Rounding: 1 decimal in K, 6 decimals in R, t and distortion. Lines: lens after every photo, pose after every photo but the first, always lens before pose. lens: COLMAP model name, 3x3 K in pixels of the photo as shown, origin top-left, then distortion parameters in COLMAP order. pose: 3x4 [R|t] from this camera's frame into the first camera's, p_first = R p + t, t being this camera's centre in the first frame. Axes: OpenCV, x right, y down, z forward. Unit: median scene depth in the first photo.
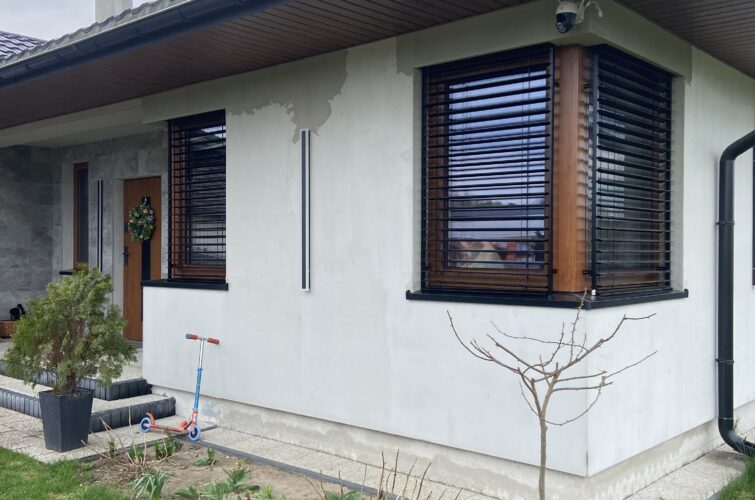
lens RADIAL K [[757.3, 0, 377.5], [0, 757.3, 250.0], [0, 0, 1]] dist [0.146107, -0.166524]
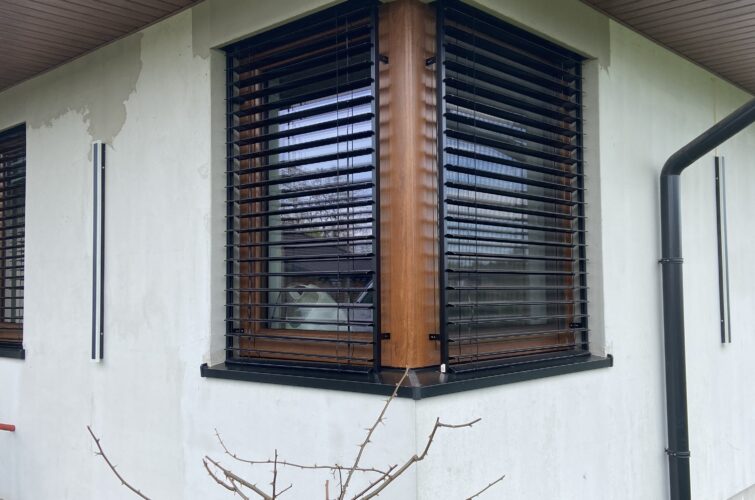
lens RADIAL K [[758.3, 0, 377.5], [0, 758.3, 250.0], [0, 0, 1]] dist [0.133369, -0.222719]
pose [[0.999417, -0.015242, -0.030546, 0.209504], [0.013495, 0.998306, -0.056589, -0.008170], [0.031357, 0.056144, 0.997930, 0.287153]]
